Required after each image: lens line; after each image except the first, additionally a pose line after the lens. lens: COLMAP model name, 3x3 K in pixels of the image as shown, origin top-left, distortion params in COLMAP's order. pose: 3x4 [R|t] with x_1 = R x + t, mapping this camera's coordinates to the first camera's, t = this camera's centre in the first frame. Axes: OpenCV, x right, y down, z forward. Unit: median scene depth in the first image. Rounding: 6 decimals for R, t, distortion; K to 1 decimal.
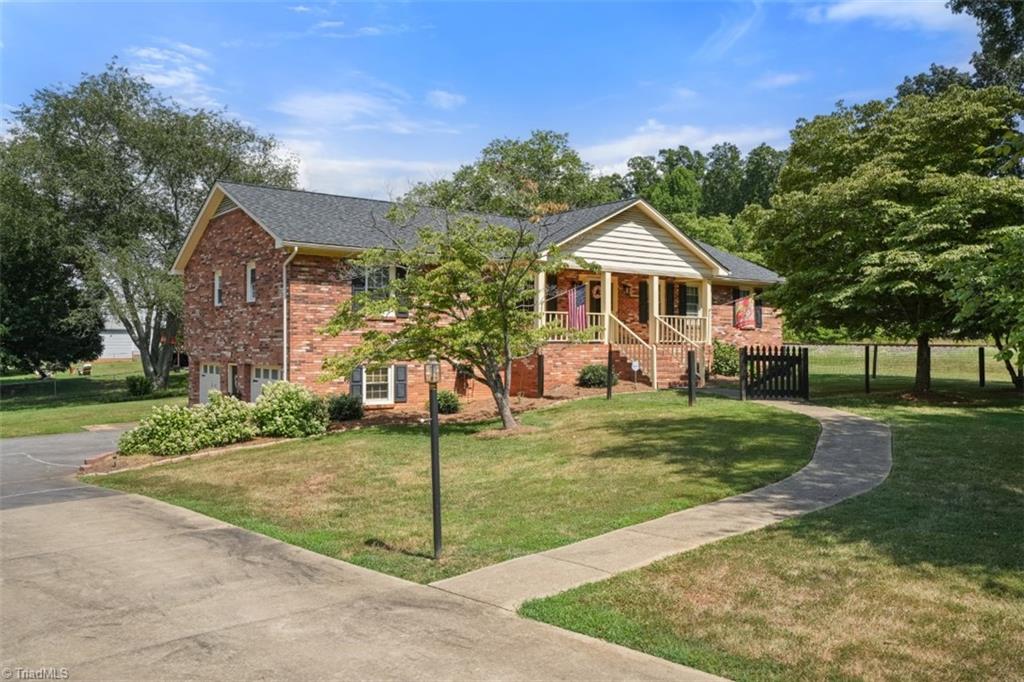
lens RADIAL K [[852.9, 0, 512.2], [0, 852.9, 340.1], [0, 0, 1]] dist [0.002418, 0.005504]
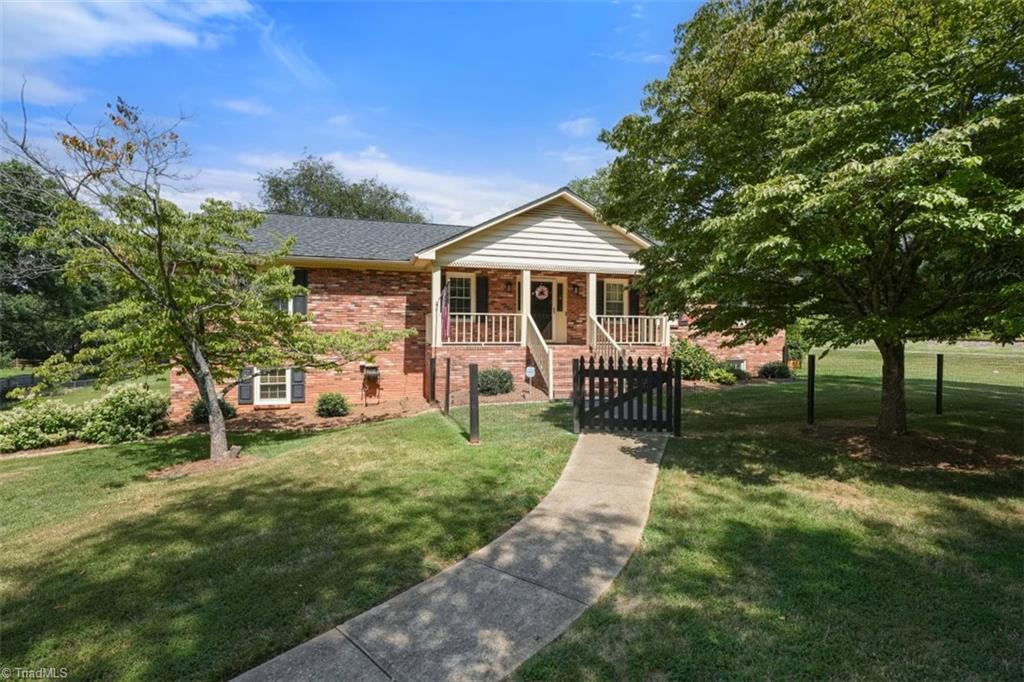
lens RADIAL K [[497.5, 0, 511.5], [0, 497.5, 341.5], [0, 0, 1]] dist [0.000567, -0.000005]
pose [[0.934501, 0.004543, -0.355933, 0.327698], [0.001813, 0.999845, 0.017520, -0.011395], [0.355957, -0.017017, 0.934347, 0.529966]]
